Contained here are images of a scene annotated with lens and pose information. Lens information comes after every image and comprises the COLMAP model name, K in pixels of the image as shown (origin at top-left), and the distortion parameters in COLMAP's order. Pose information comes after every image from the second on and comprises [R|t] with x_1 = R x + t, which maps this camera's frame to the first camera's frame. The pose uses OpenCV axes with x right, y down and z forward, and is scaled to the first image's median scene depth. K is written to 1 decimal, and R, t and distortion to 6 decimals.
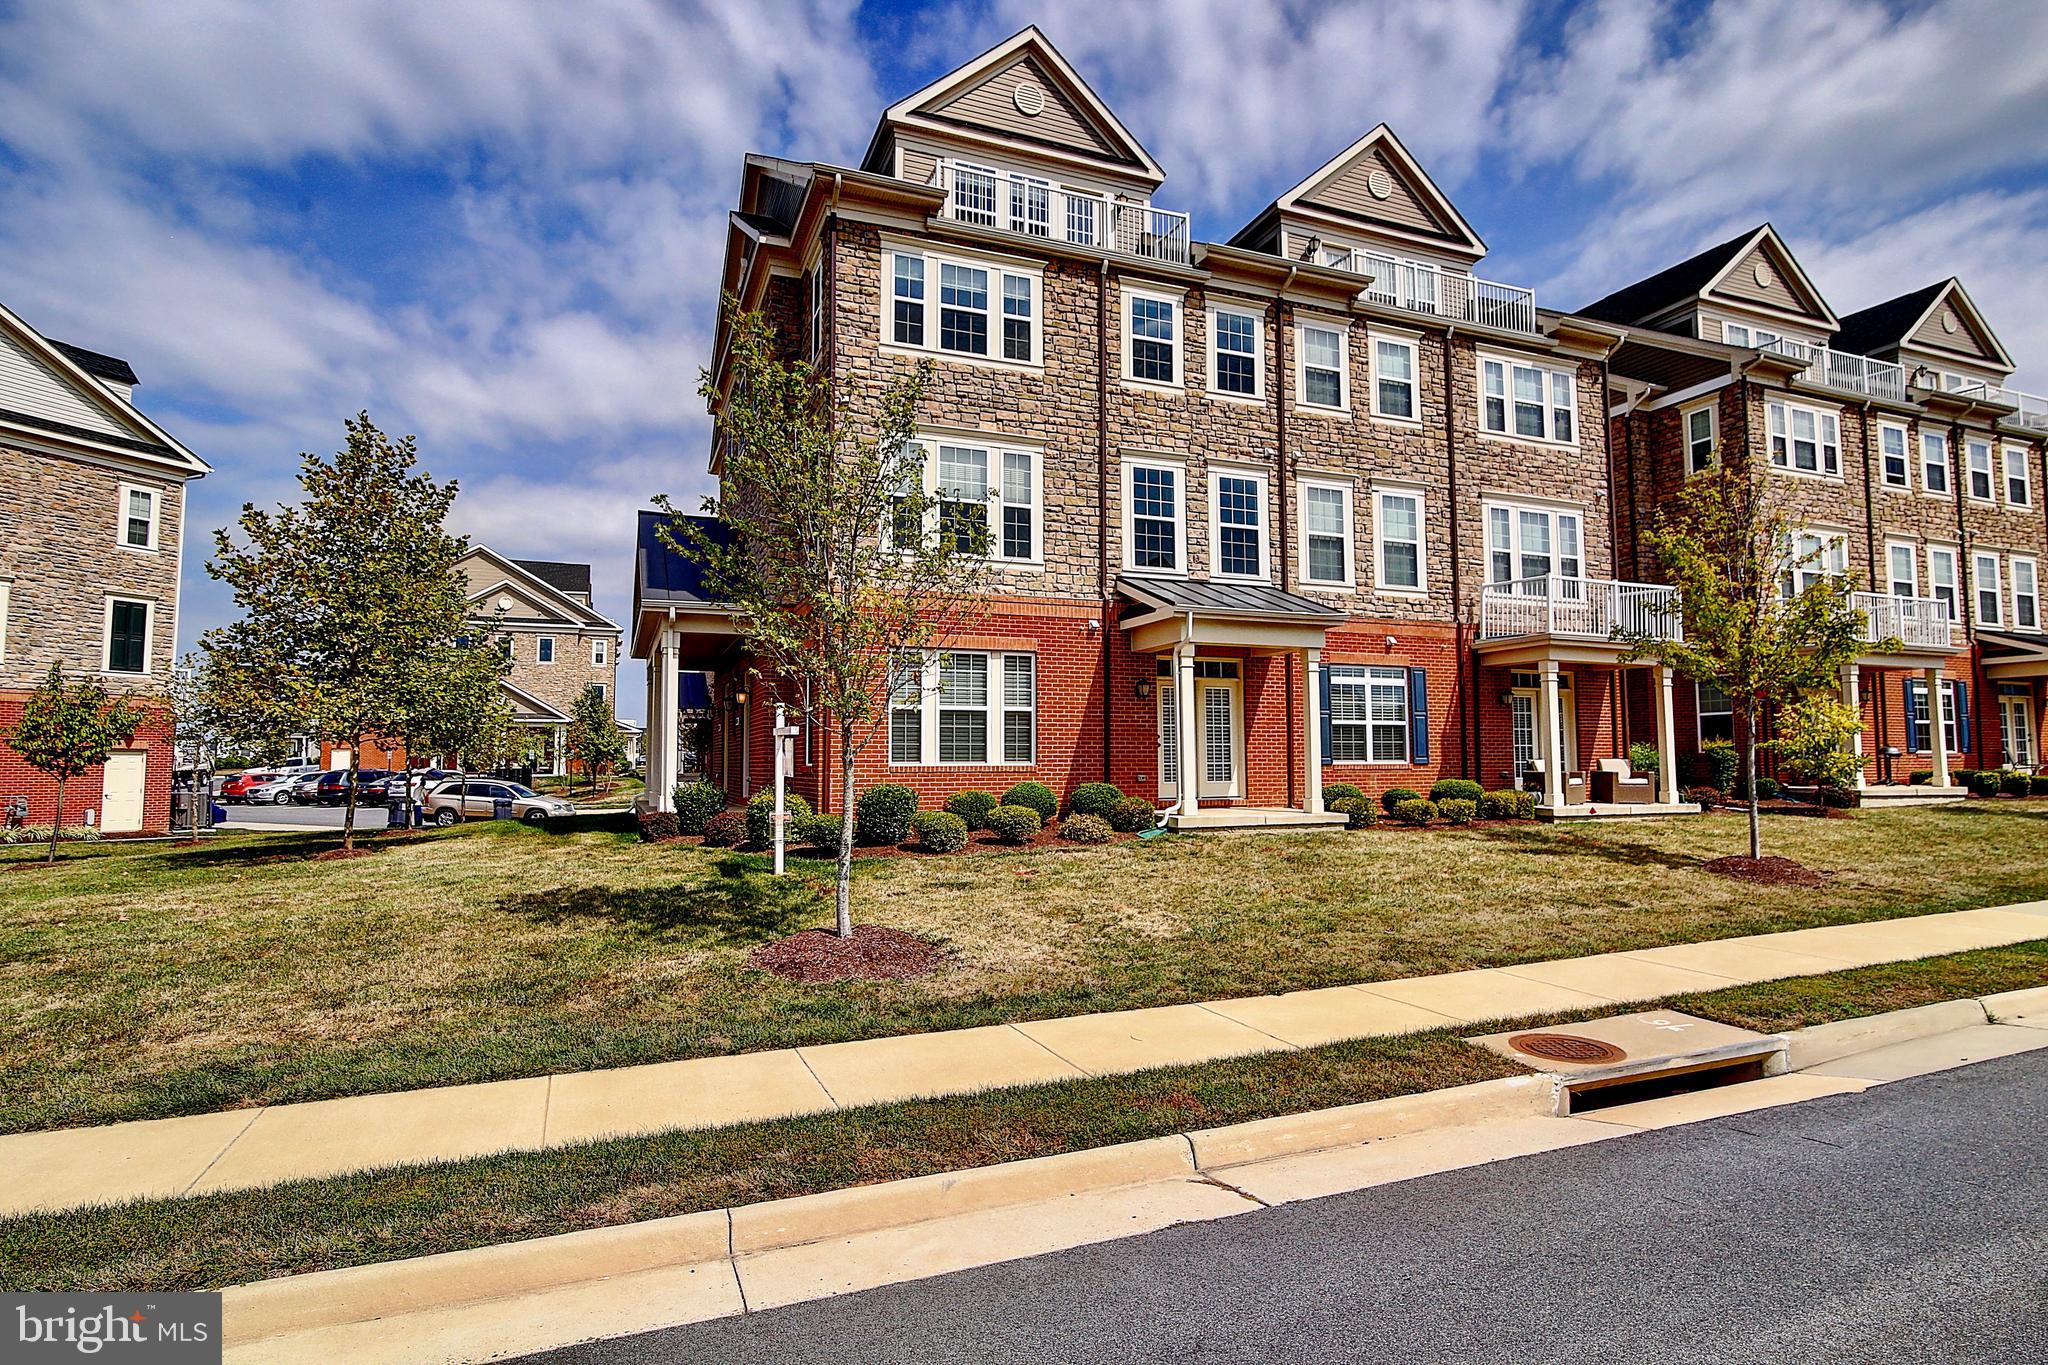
lens RADIAL K [[1025.9, 0, 1024.0], [0, 1025.9, 686.2], [0, 0, 1]] dist [-0.013164, -0.000425]
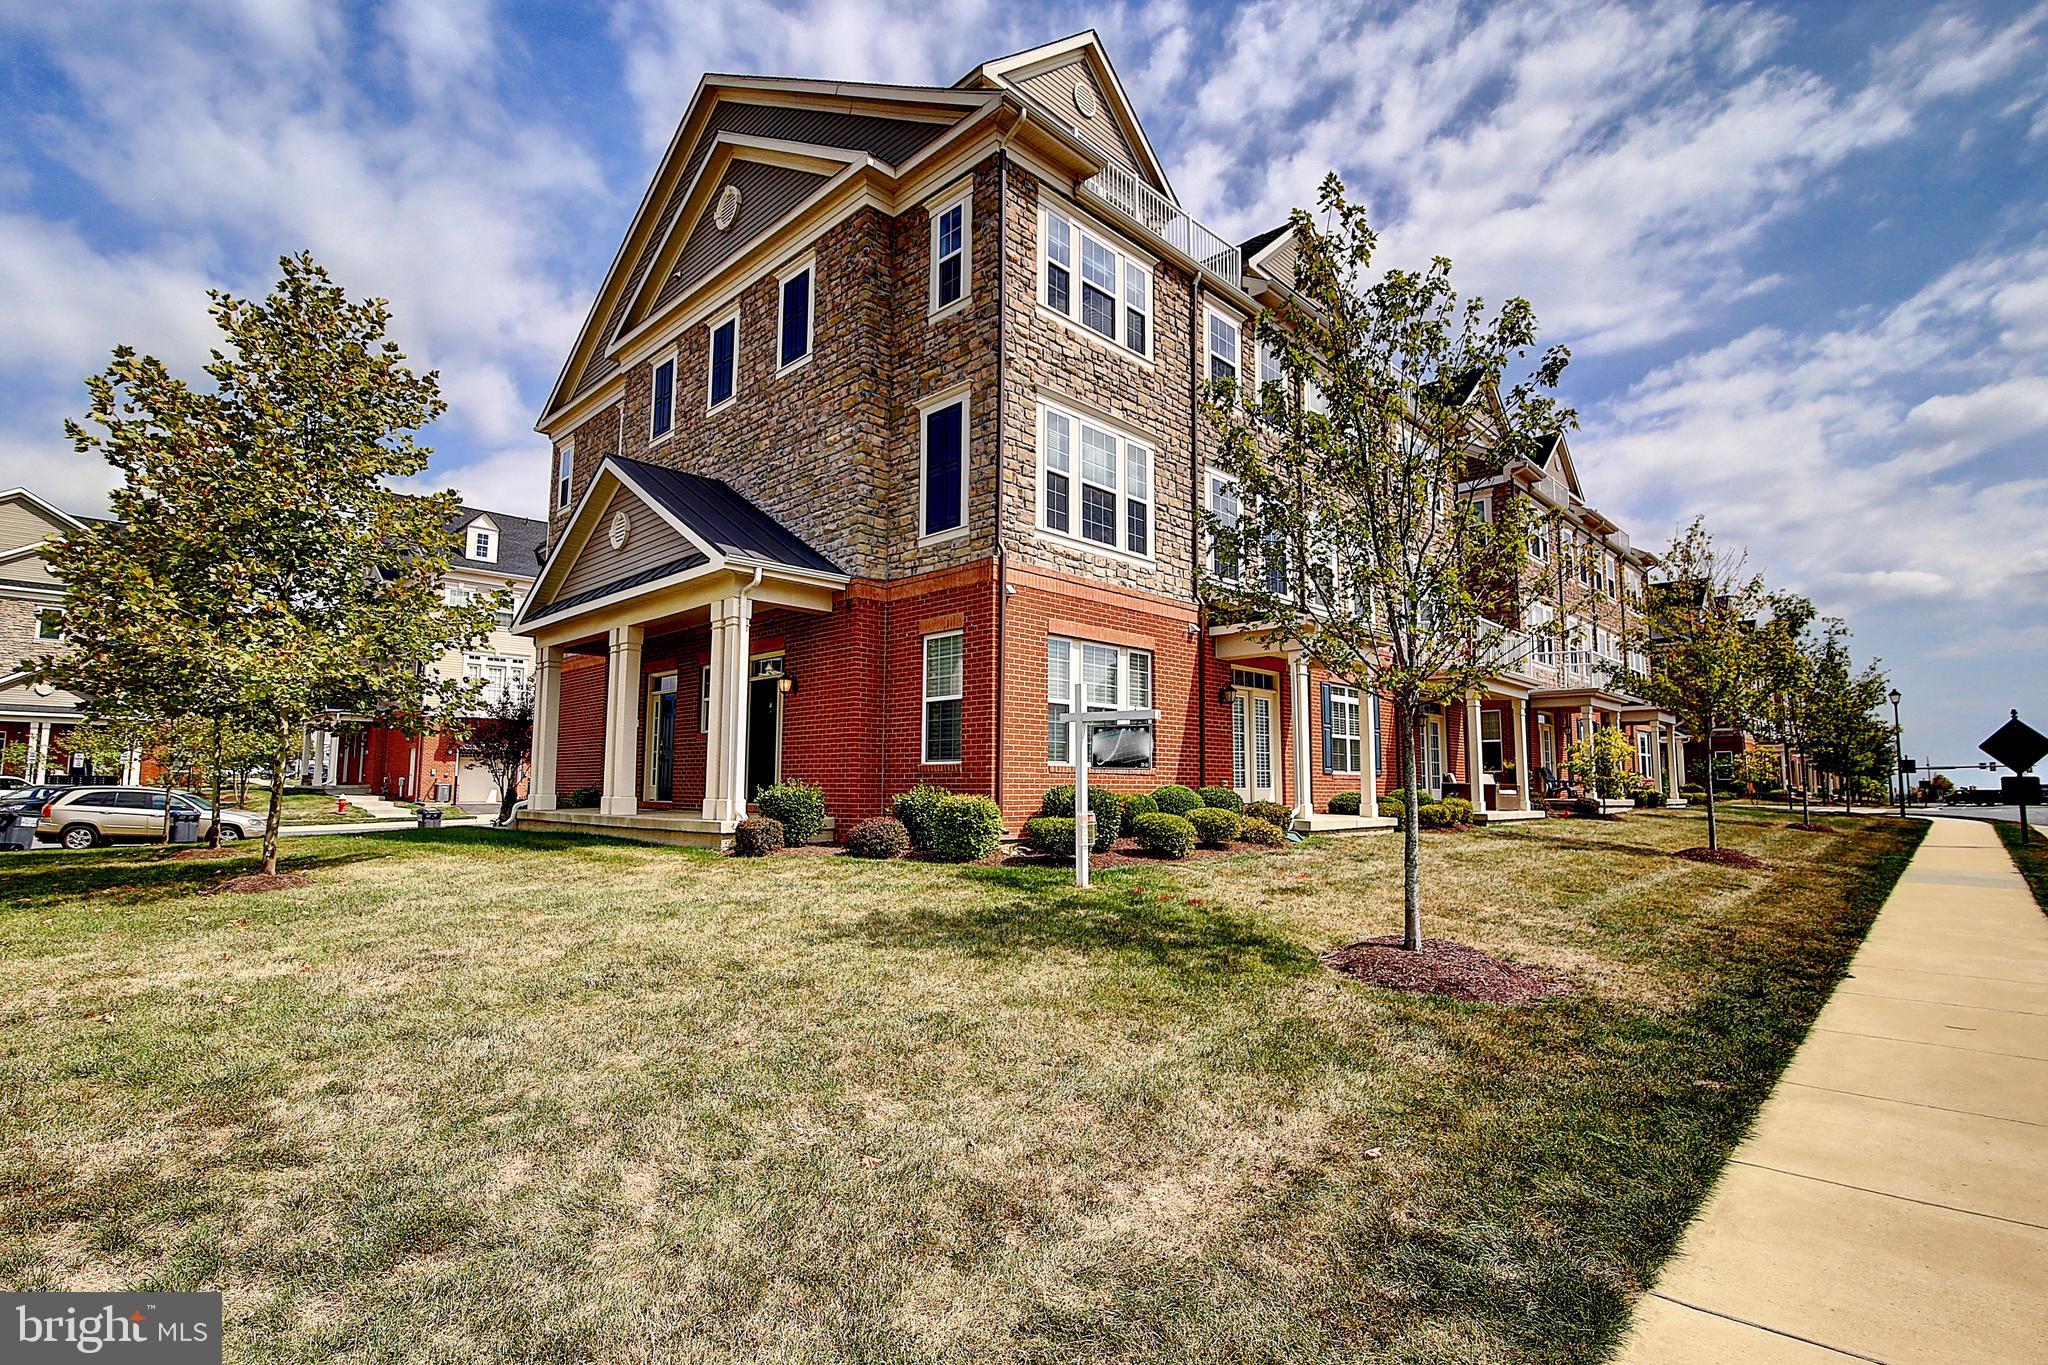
lens RADIAL K [[944.3, 0, 1023.5], [0, 944.3, 685.8], [0, 0, 1]] dist [-0.017402, 0.000270]
pose [[0.918604, 0.051618, 0.391794, -0.437777], [-0.039728, 0.998472, -0.038399, 0.037229], [-0.393177, 0.019708, 0.919252, 0.224614]]
